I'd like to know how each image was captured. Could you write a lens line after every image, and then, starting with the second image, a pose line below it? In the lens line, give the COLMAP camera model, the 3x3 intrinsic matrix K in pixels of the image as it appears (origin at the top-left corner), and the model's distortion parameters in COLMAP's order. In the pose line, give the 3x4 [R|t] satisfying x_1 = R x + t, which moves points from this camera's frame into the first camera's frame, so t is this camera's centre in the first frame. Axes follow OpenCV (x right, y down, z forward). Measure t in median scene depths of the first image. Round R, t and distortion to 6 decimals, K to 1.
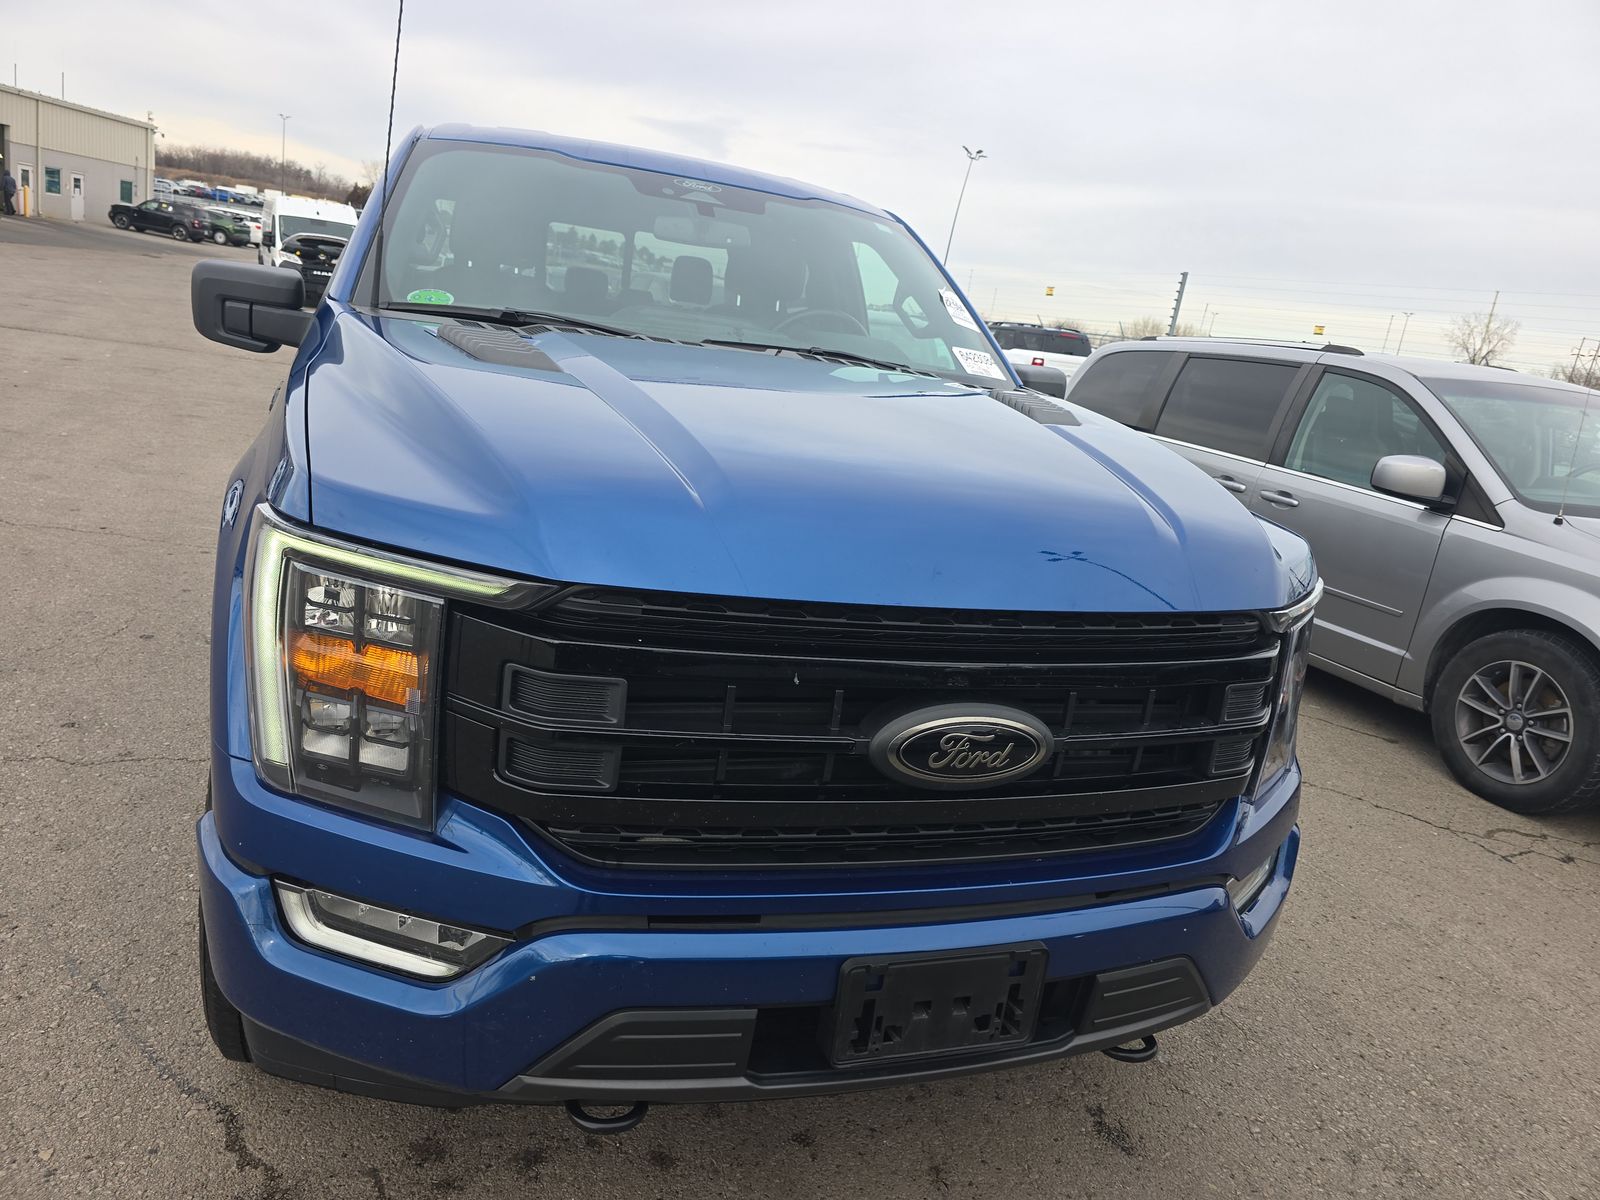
lens RADIAL K [[1076.8, 0, 801.5], [0, 1076.8, 601.5], [0, 0, 1]] dist [0.064076, -0.056552]
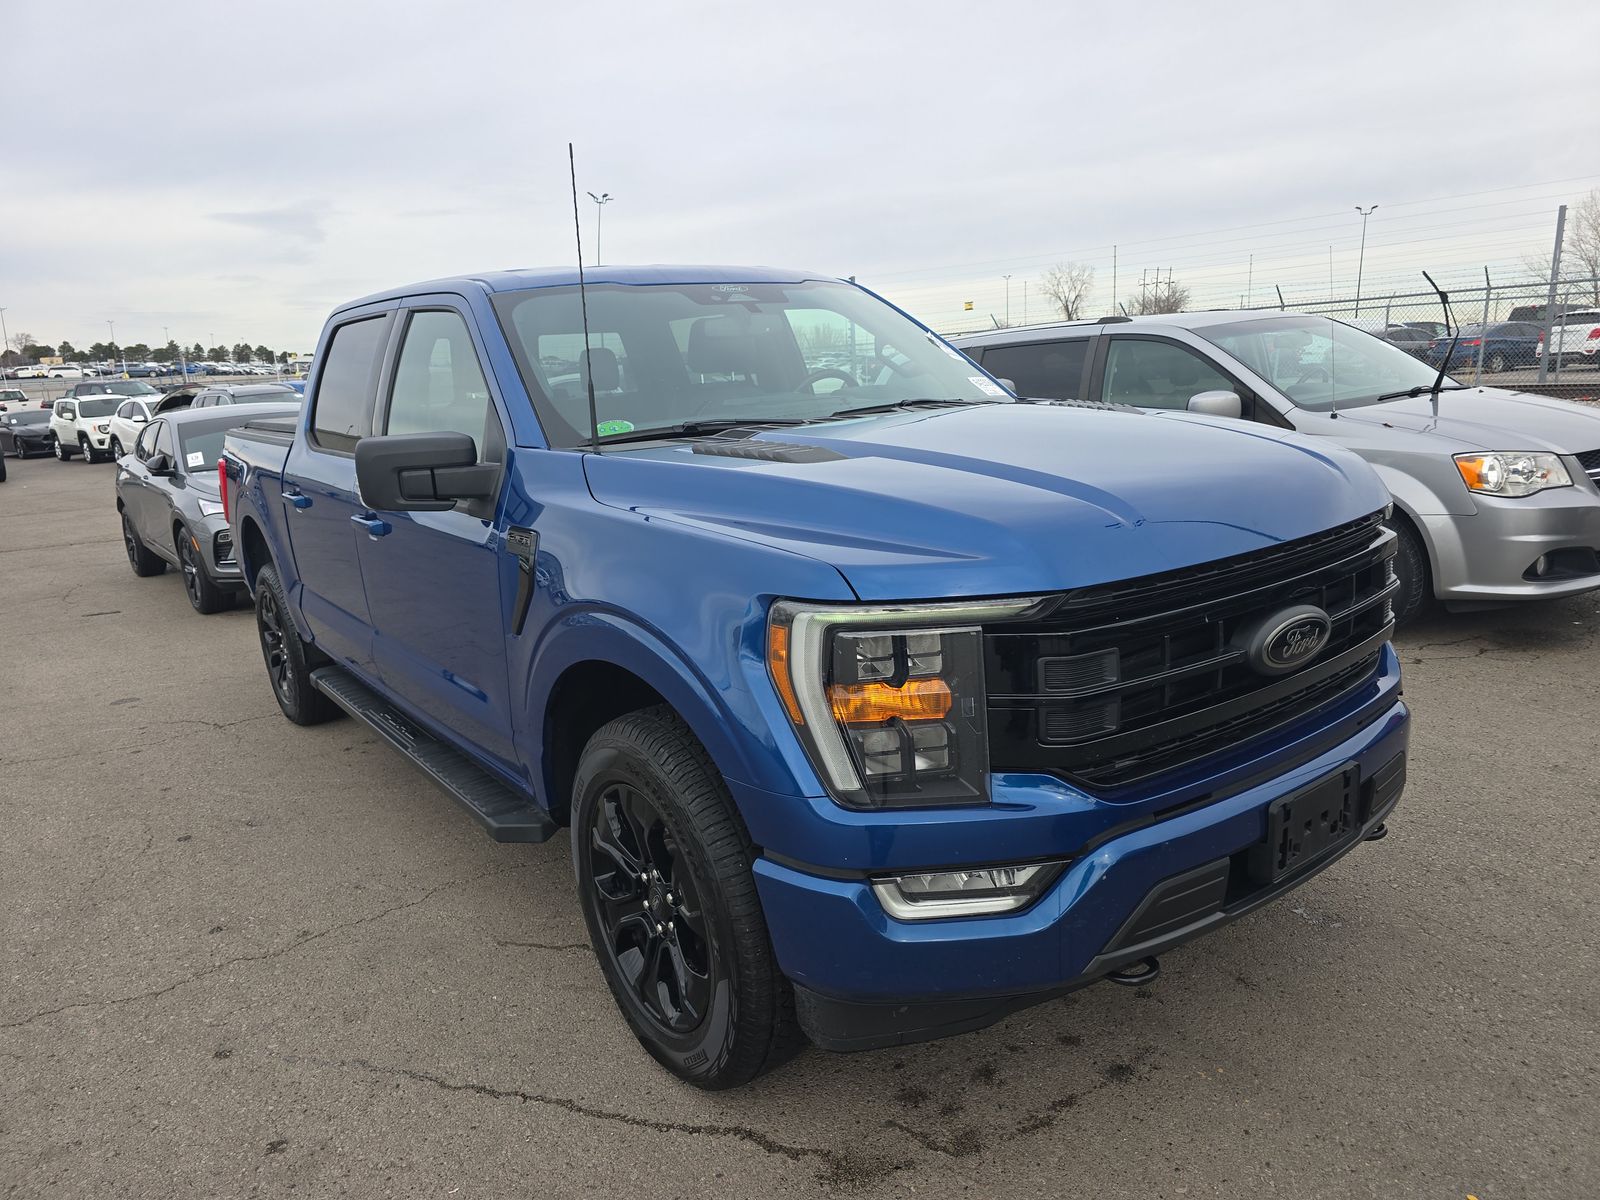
lens RADIAL K [[1076.8, 0, 801.4], [0, 1076.8, 598.9], [0, 0, 1]] dist [0.064076, -0.056552]
pose [[0.932179, -0.253681, 0.258241, -0.763426], [0.261768, 0.965126, 0.003174, -0.085953], [-0.250040, 0.064641, 0.966075, -0.220060]]
